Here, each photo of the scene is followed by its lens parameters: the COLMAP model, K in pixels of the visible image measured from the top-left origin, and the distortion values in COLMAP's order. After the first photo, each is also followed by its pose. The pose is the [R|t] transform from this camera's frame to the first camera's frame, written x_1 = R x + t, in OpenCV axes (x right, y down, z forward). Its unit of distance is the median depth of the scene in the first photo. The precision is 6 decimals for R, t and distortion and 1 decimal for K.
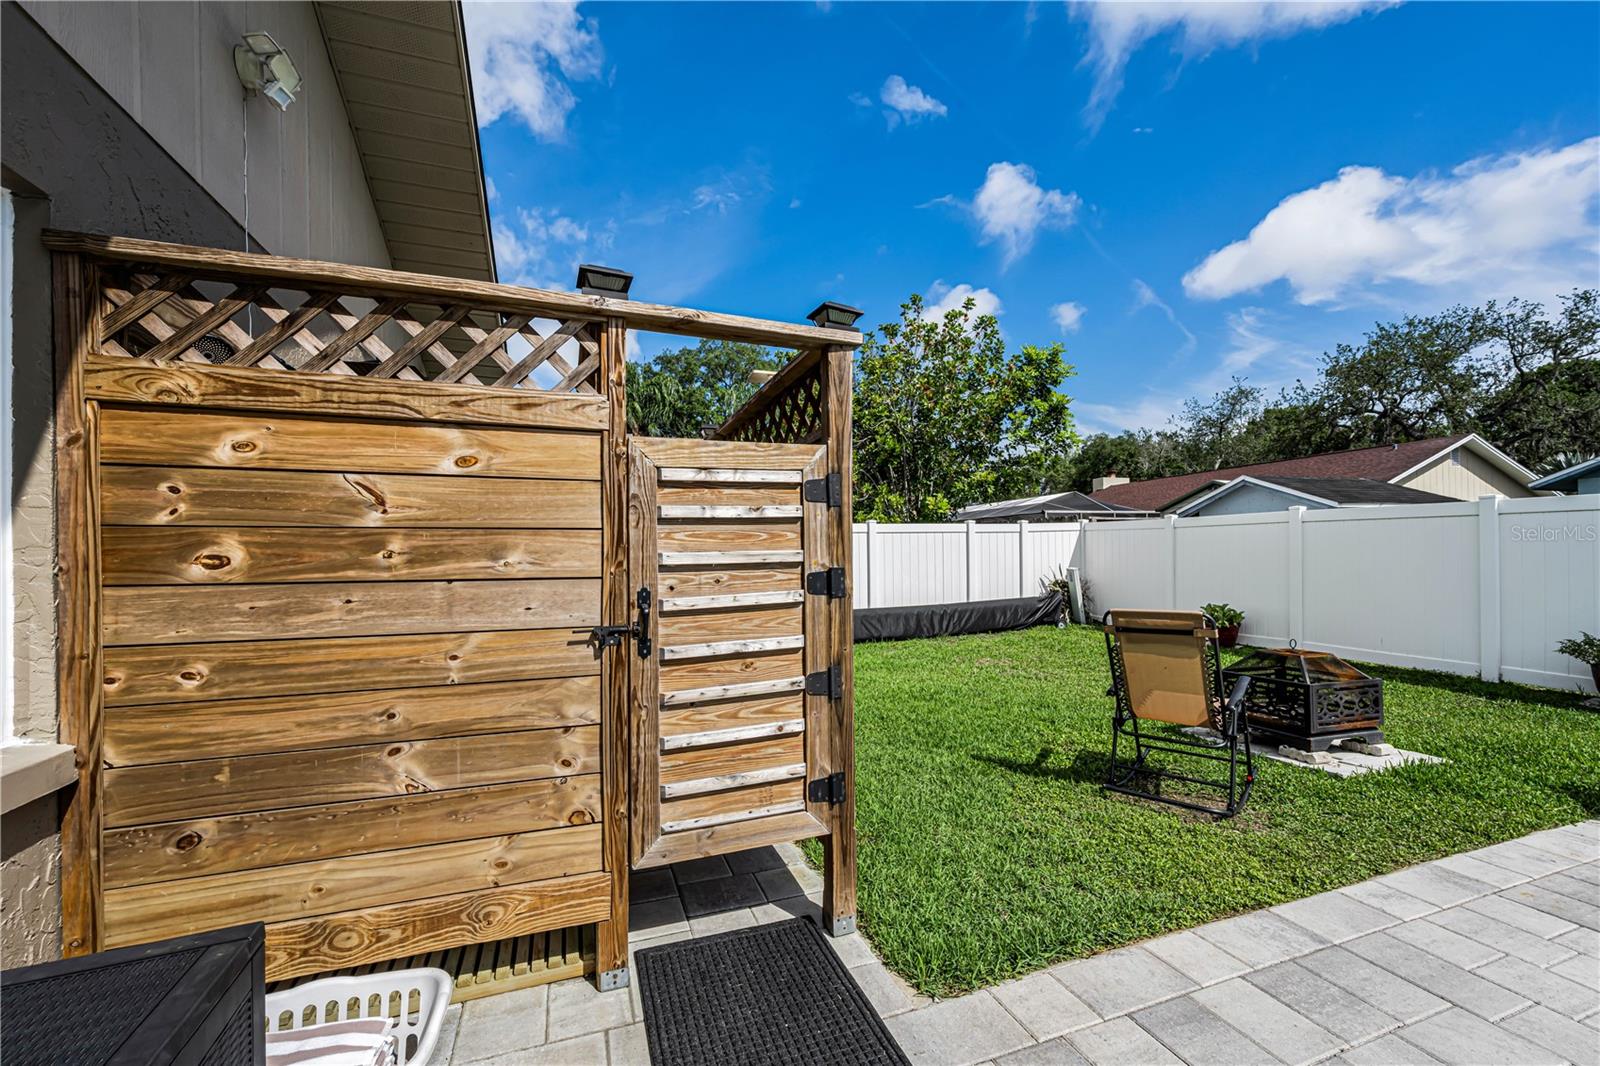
lens RADIAL K [[632.9, 0, 802.0], [0, 632.9, 551.3], [0, 0, 1]] dist [-0.001951, -0.000229]
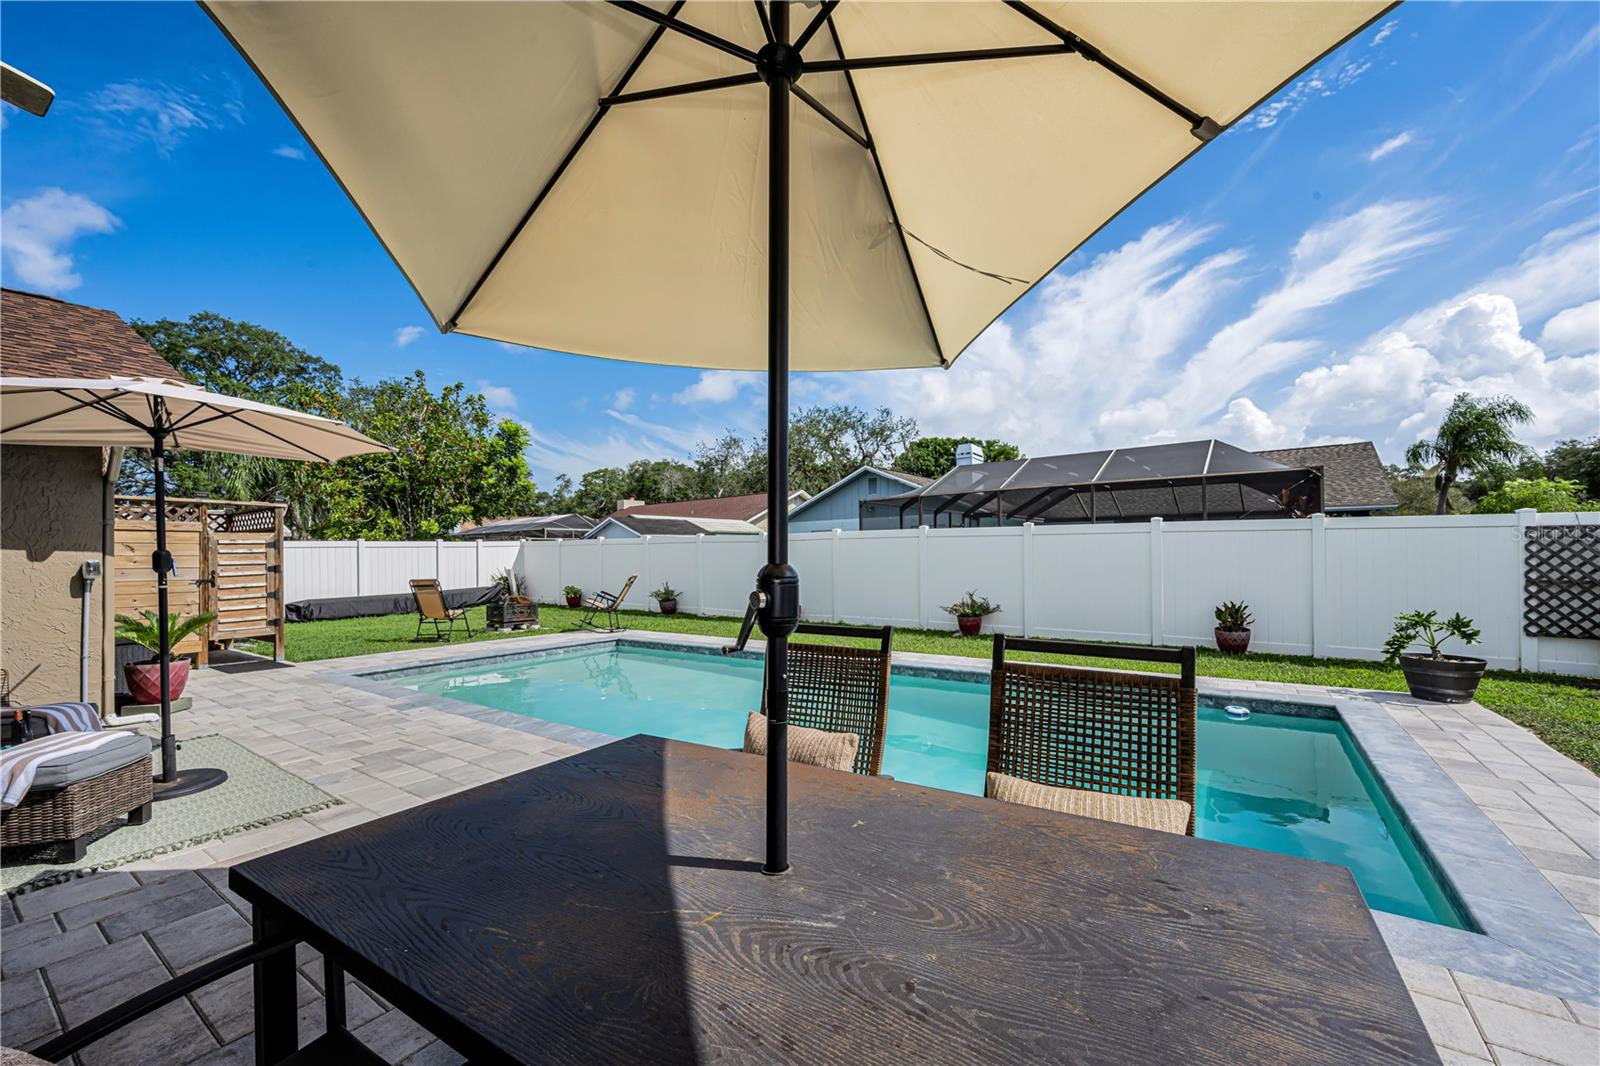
lens RADIAL K [[632.9, 0, 802.0], [0, 632.9, 551.3], [0, 0, 1]] dist [-0.001951, -0.000229]
pose [[0.813618, 0.001590, 0.581397, 0.070093], [0.003862, 0.999959, -0.008139, -0.002337], [-0.581387, 0.008867, 0.813579, -0.674247]]
